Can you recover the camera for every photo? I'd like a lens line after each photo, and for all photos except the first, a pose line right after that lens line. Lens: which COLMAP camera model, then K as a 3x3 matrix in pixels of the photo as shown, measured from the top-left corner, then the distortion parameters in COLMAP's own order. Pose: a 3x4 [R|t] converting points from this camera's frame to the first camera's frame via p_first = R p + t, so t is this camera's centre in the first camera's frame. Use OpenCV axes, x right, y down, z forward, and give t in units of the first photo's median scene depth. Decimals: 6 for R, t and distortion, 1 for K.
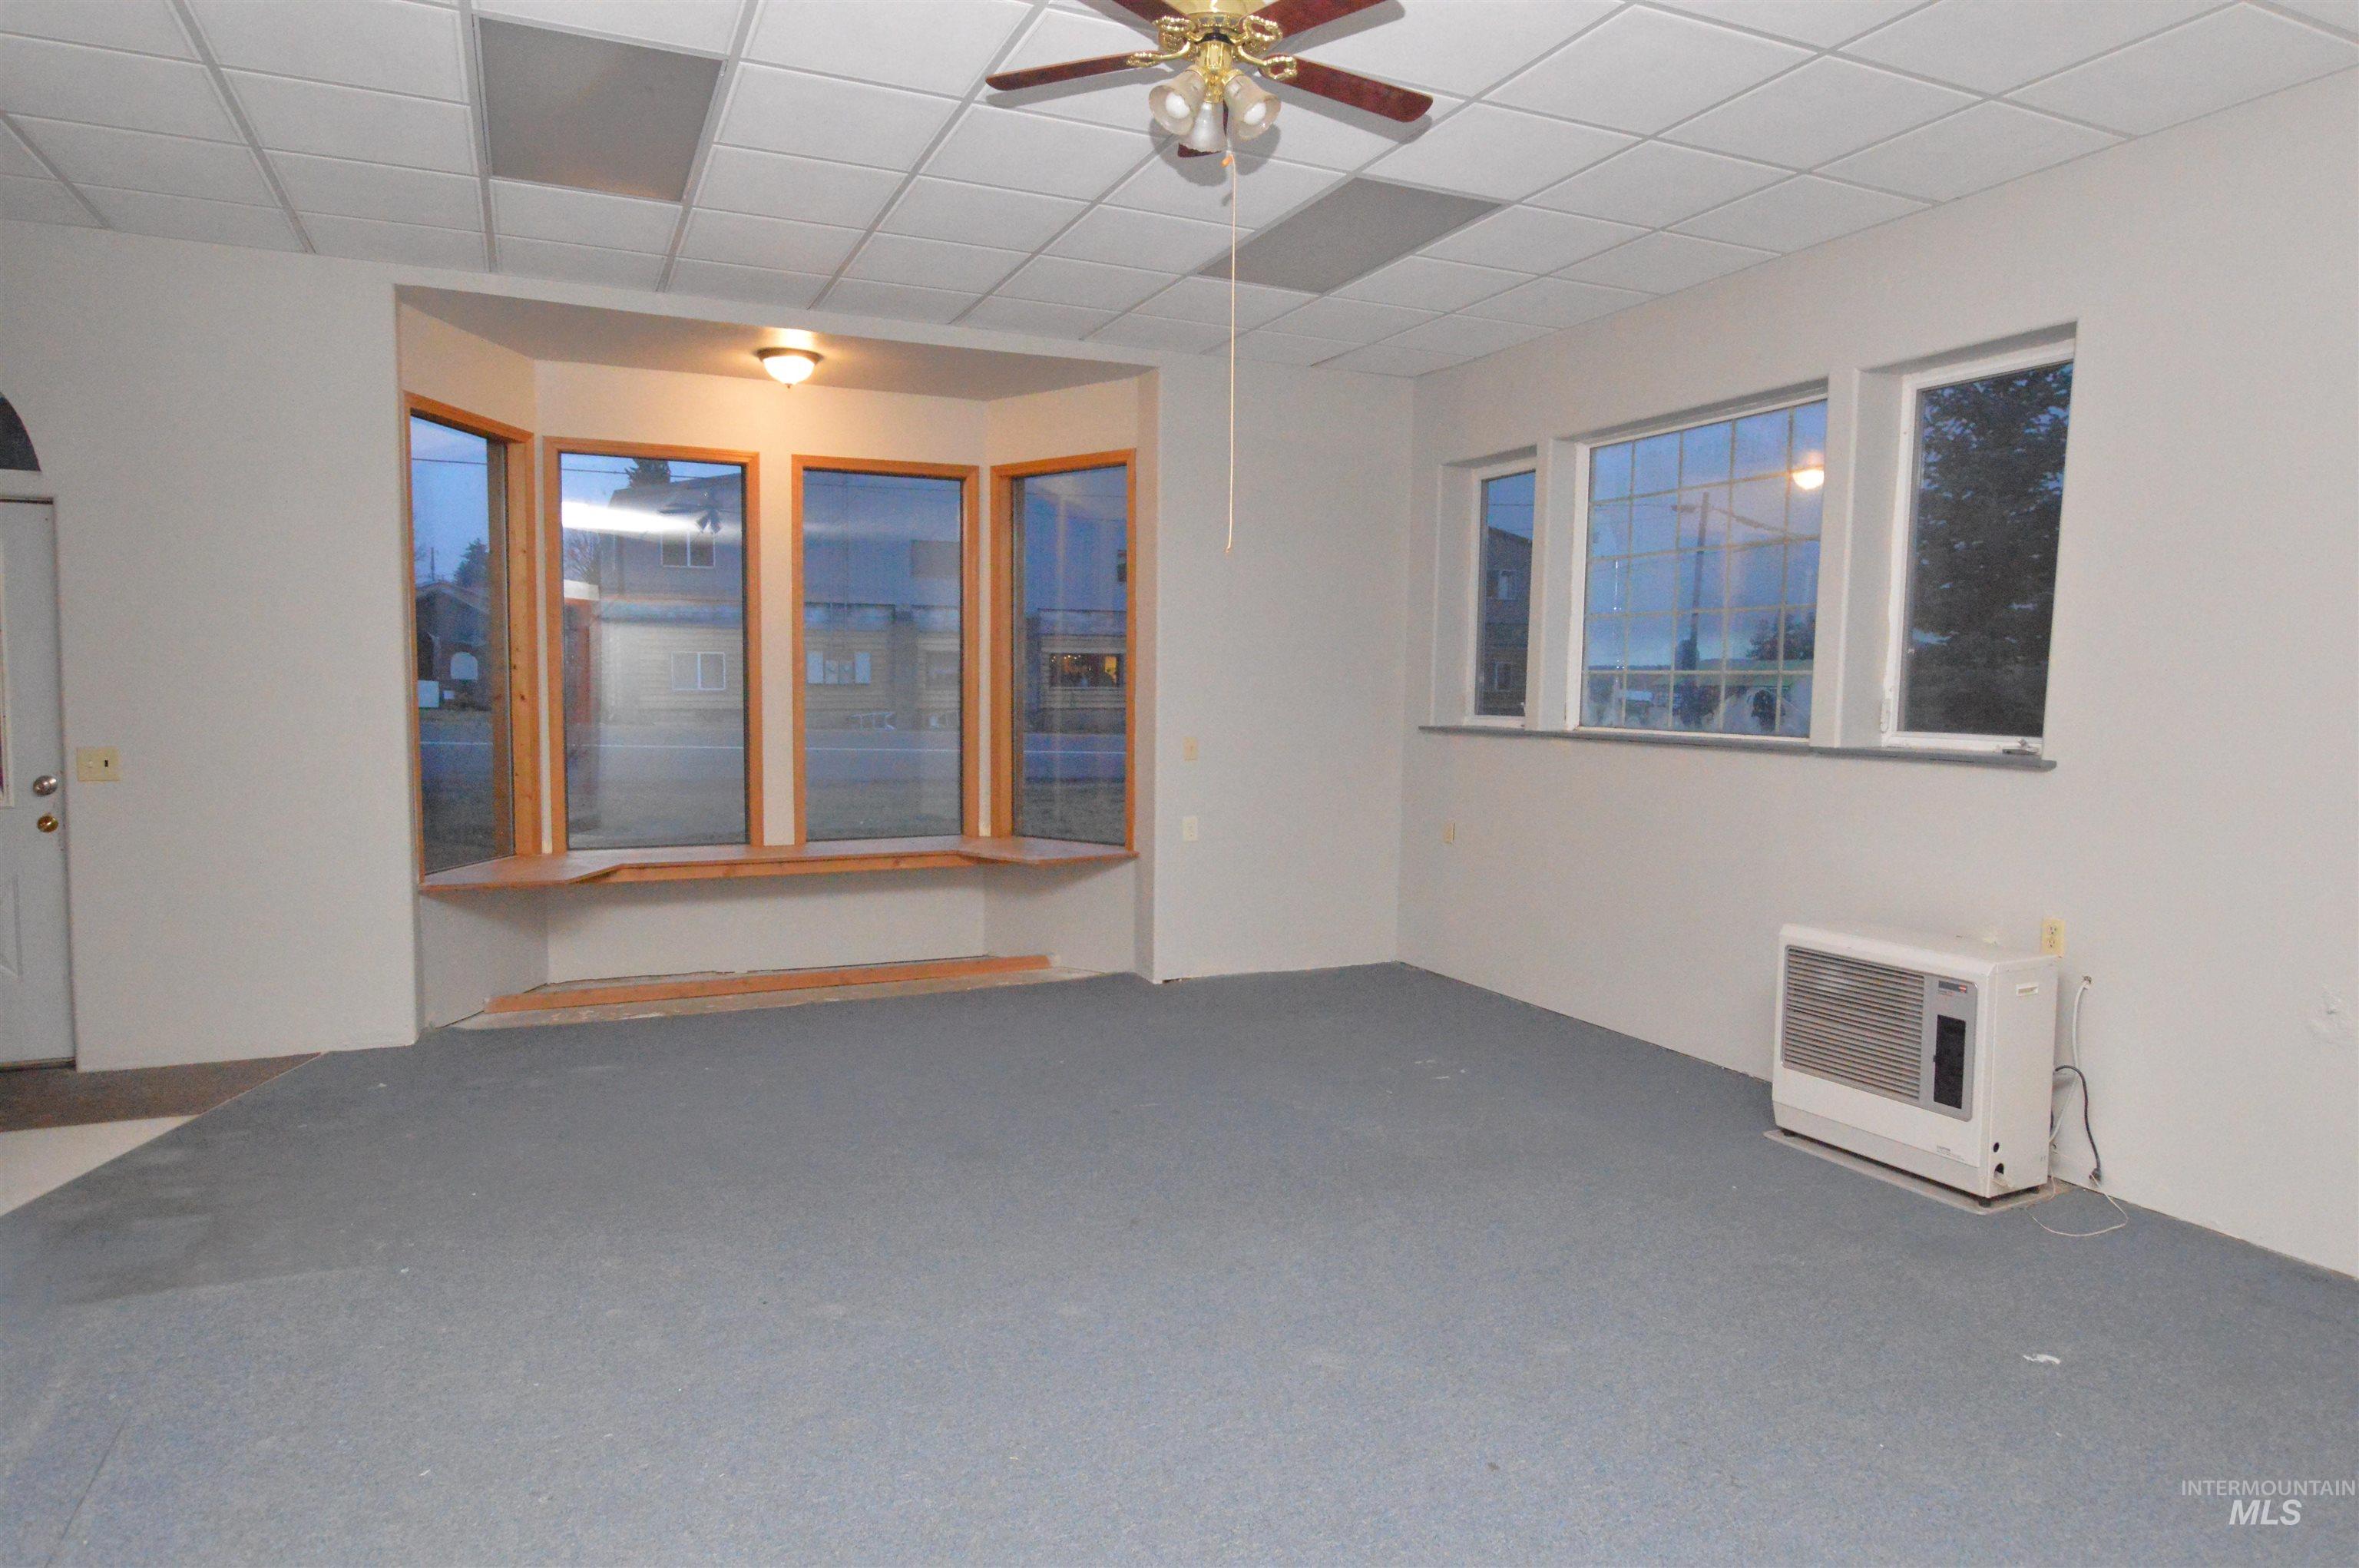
lens RADIAL K [[1422.1, 0, 1169.4], [0, 1422.1, 777.2], [0, 0, 1]] dist [0.000739, 0.001703]
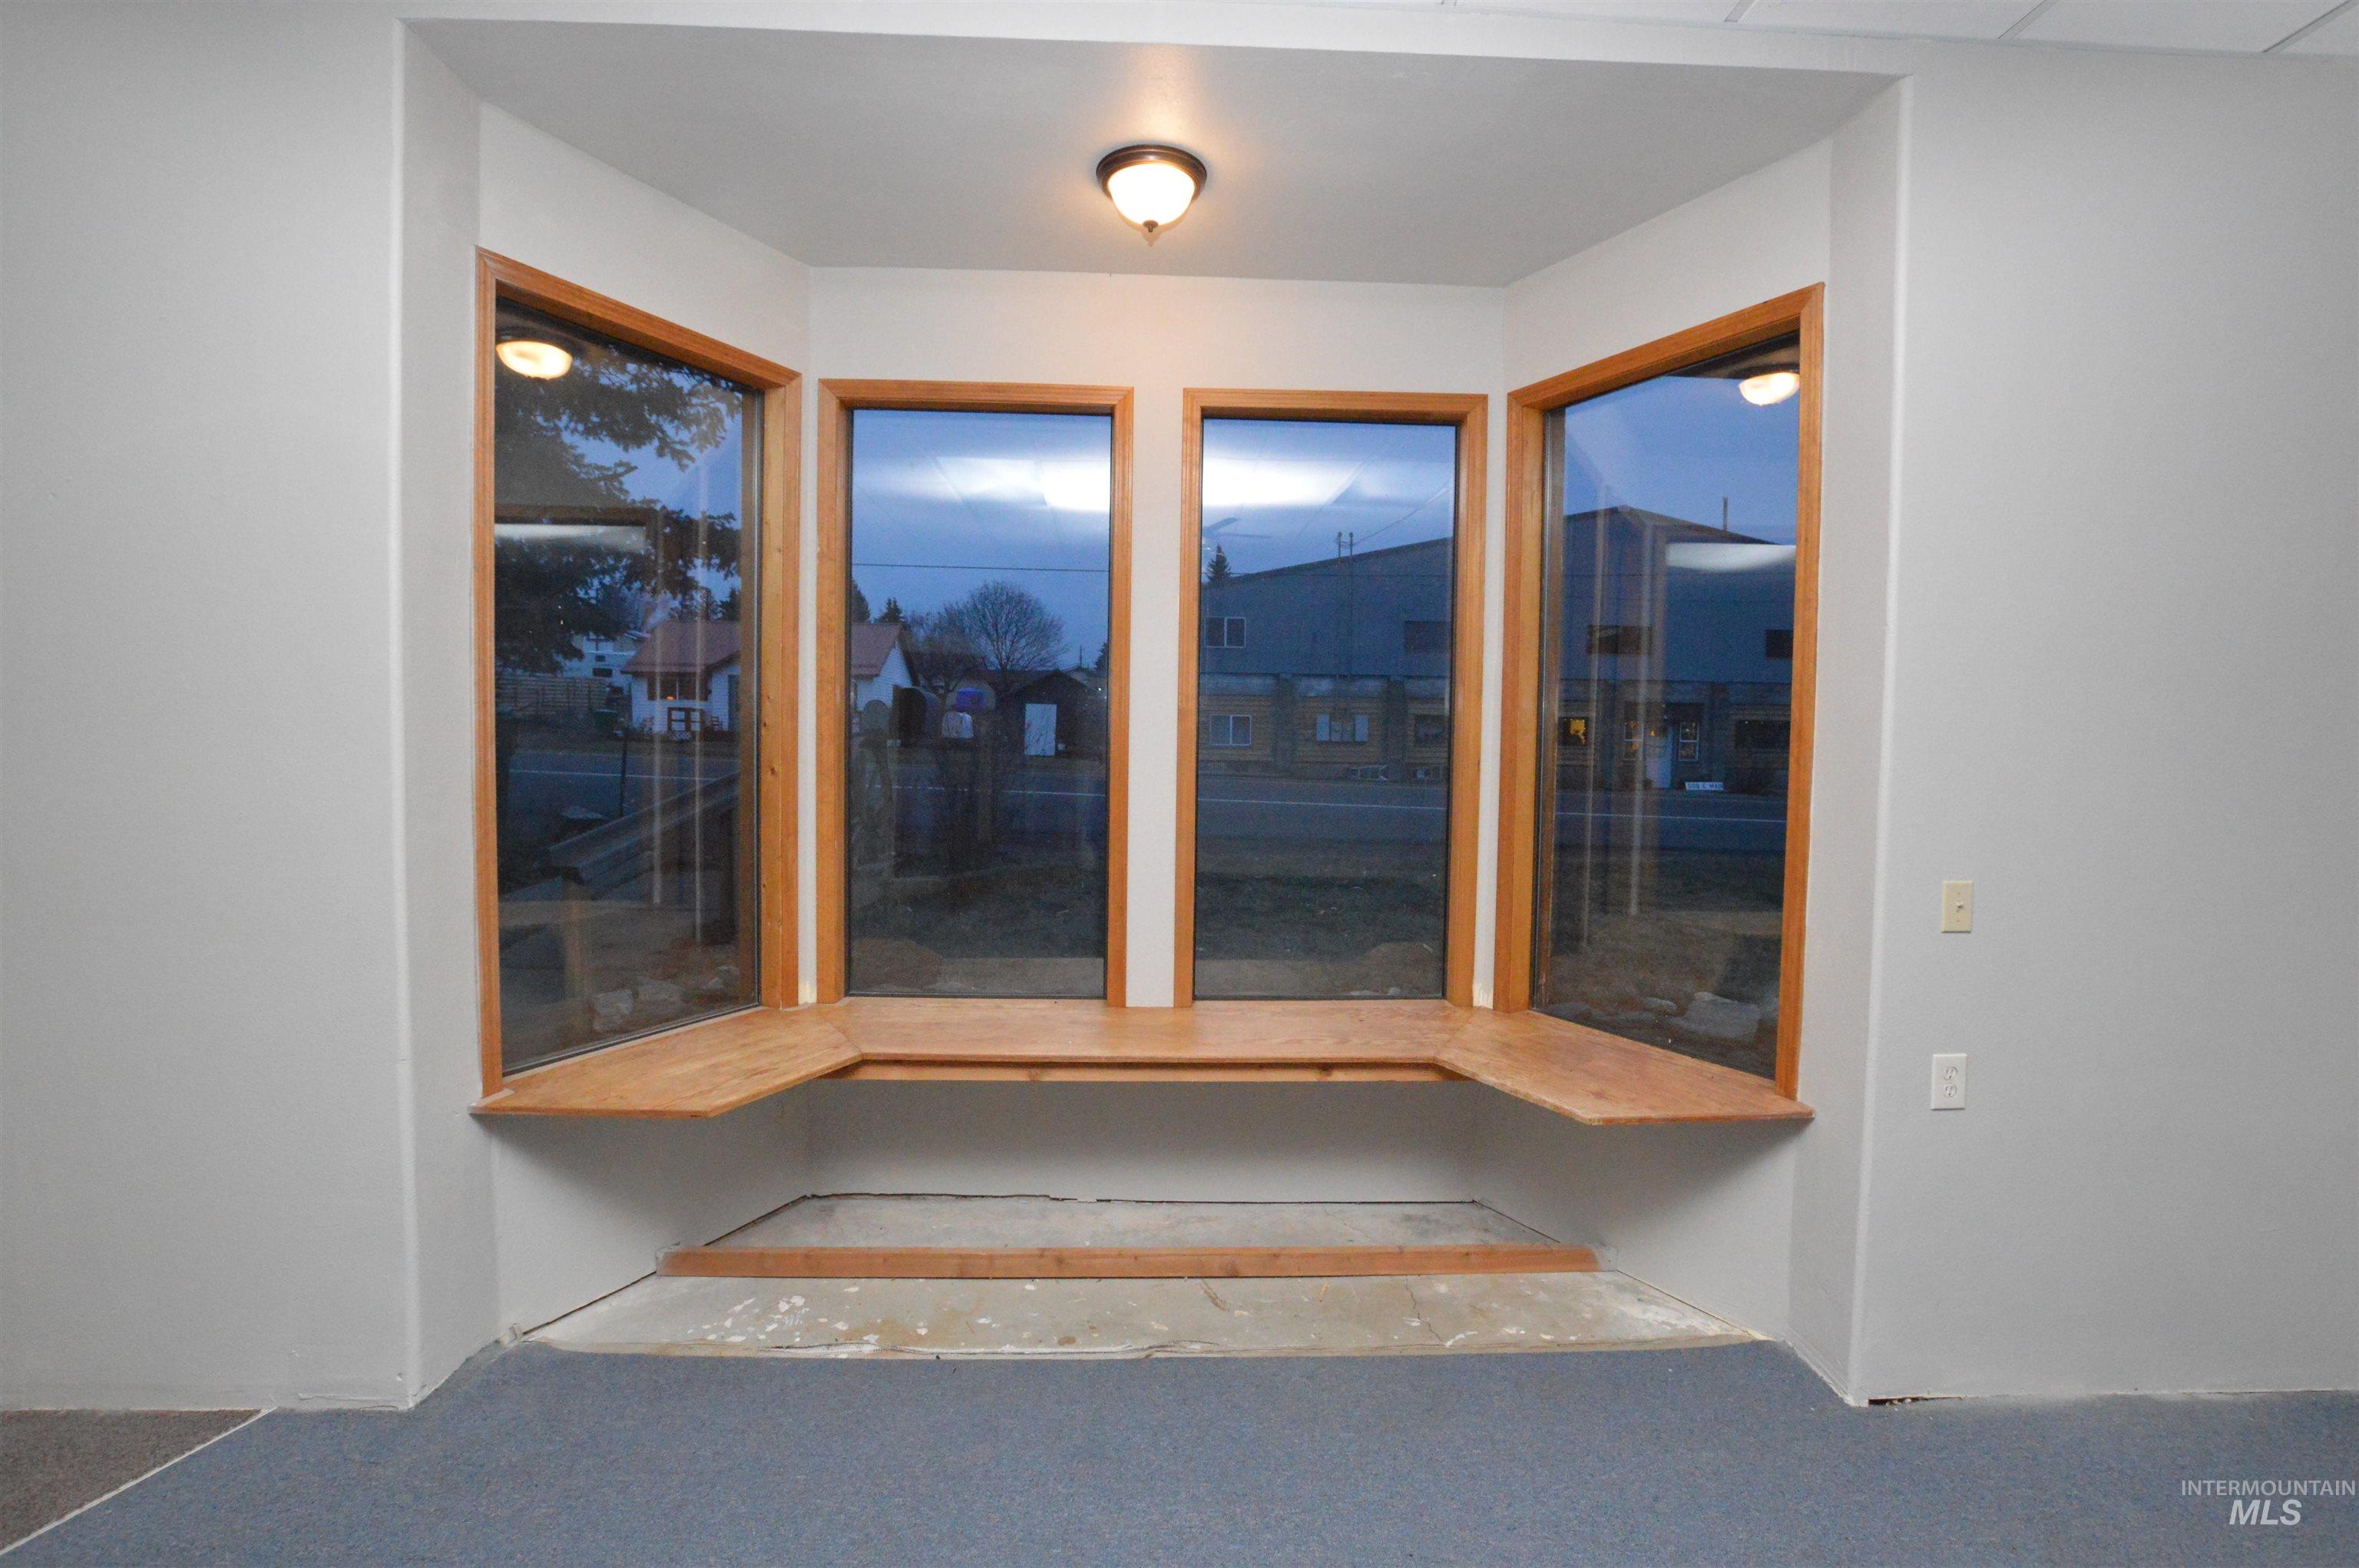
lens RADIAL K [[1055.3, 0, 1181.2], [0, 1055.3, 768.3], [0, 0, 1]] dist [-0.030993, -0.000070]
pose [[0.924809, 0.018749, -0.379968, -0.099284], [-0.033602, 0.998907, -0.032495, -0.050517], [0.378944, 0.042820, 0.924428, 0.661132]]
